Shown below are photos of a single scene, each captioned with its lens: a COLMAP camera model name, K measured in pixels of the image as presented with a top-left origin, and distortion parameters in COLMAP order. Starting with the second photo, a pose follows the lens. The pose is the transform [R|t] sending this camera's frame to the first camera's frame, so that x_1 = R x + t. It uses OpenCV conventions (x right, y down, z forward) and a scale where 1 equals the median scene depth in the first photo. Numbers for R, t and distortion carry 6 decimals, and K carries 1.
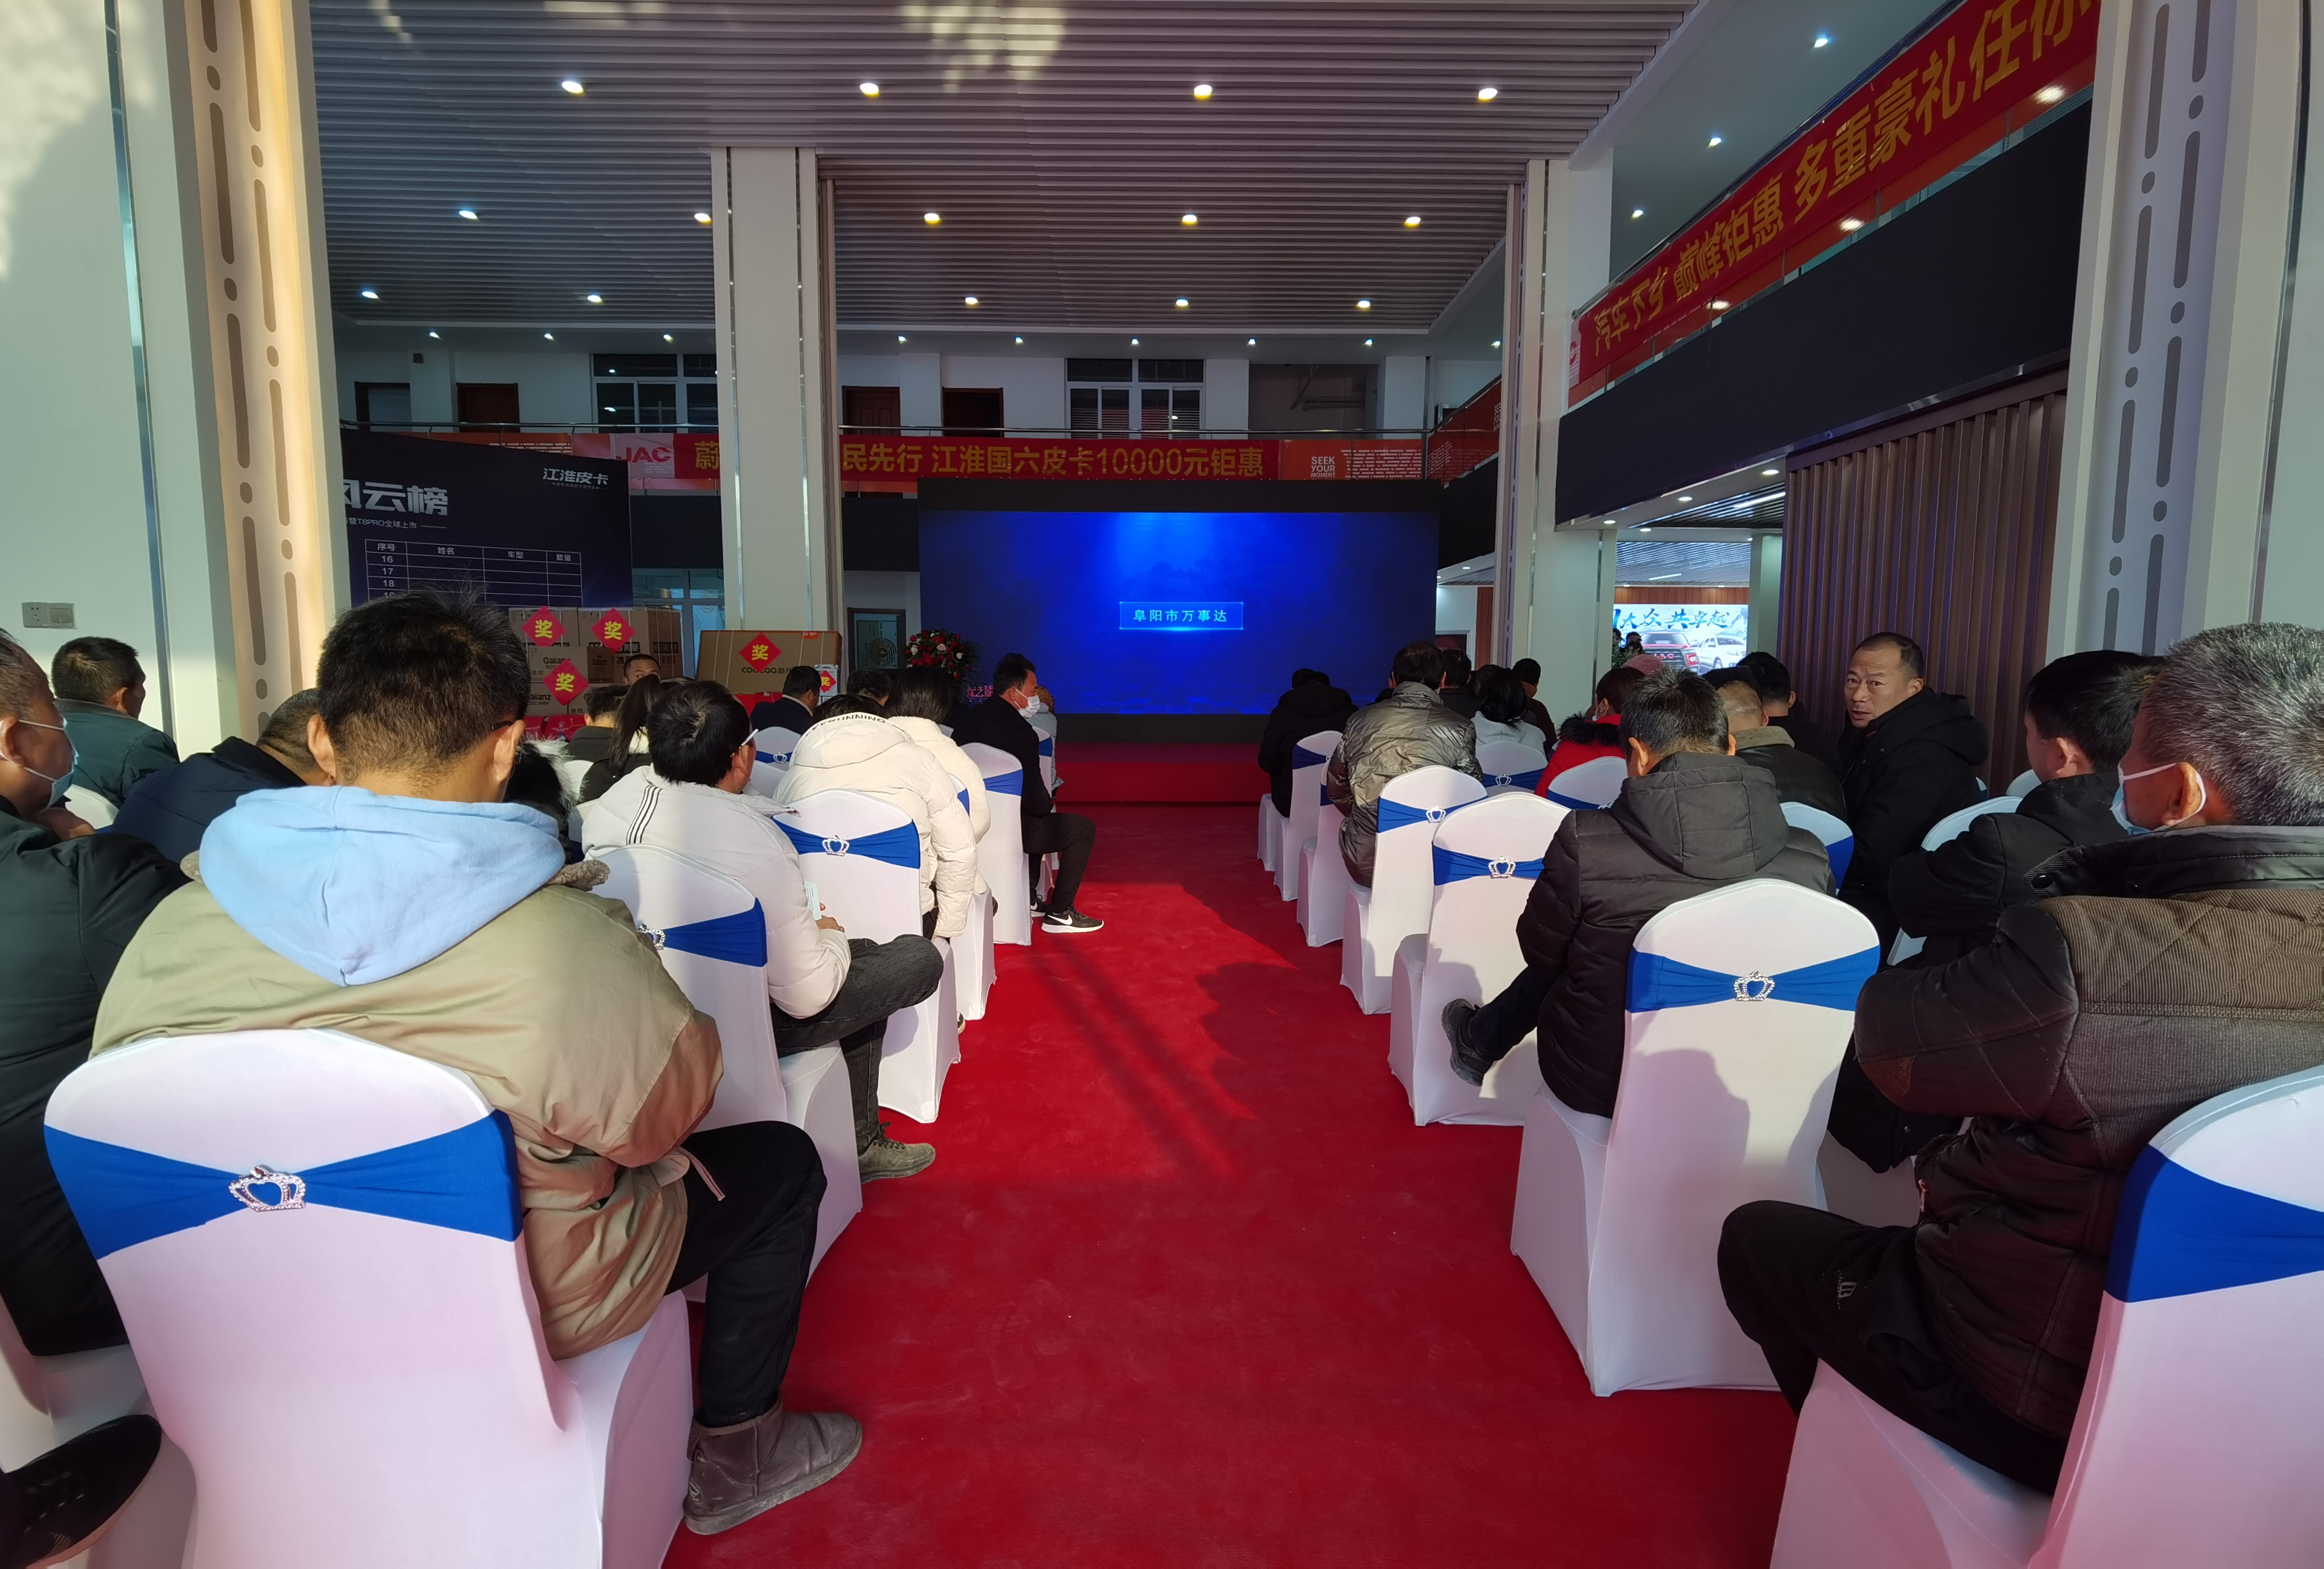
lens RADIAL K [[1260.2, 0, 1170.1], [0, 1260.2, 786.7], [0, 0, 1]] dist [-0.002153, 0.006579]
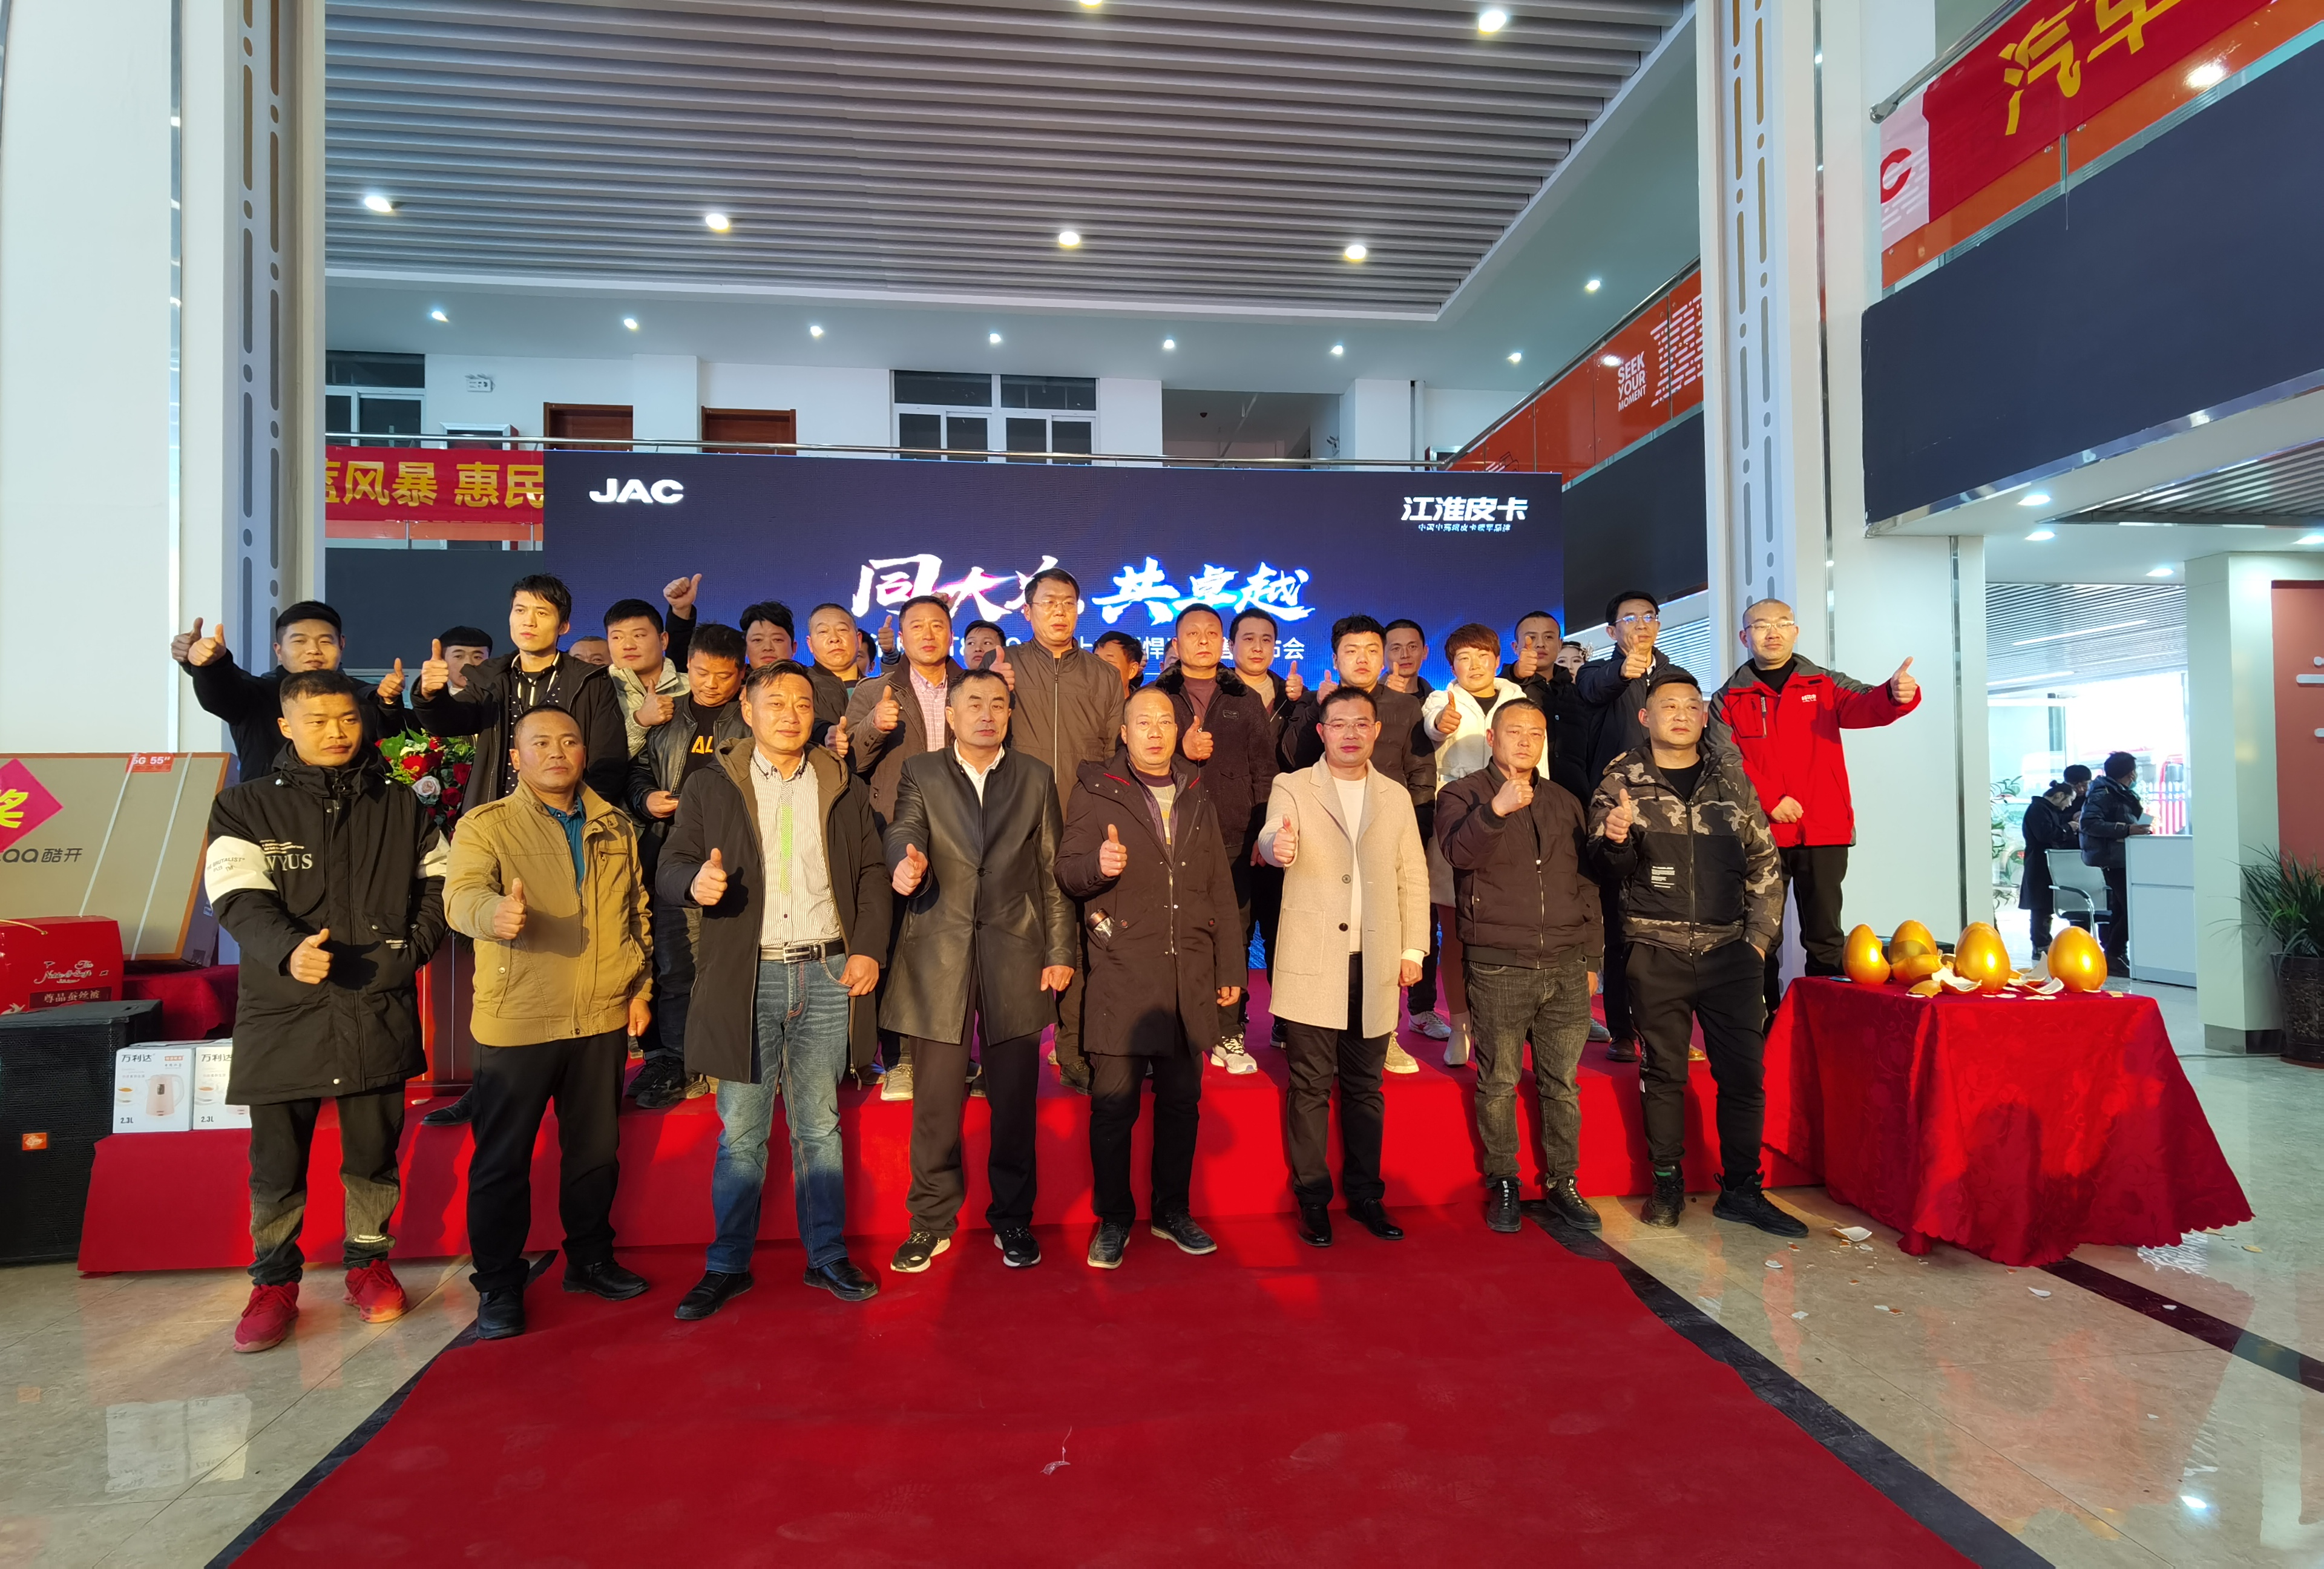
lens RADIAL K [[1260.2, 0, 1159.2], [0, 1260.2, 776.6], [0, 0, 1]] dist [-0.002153, 0.006579]
pose [[0.995347, -0.009867, 0.095854, -0.011966], [0.021867, 0.991921, -0.124957, -0.057185], [-0.093846, 0.126471, 0.987521, 0.558852]]
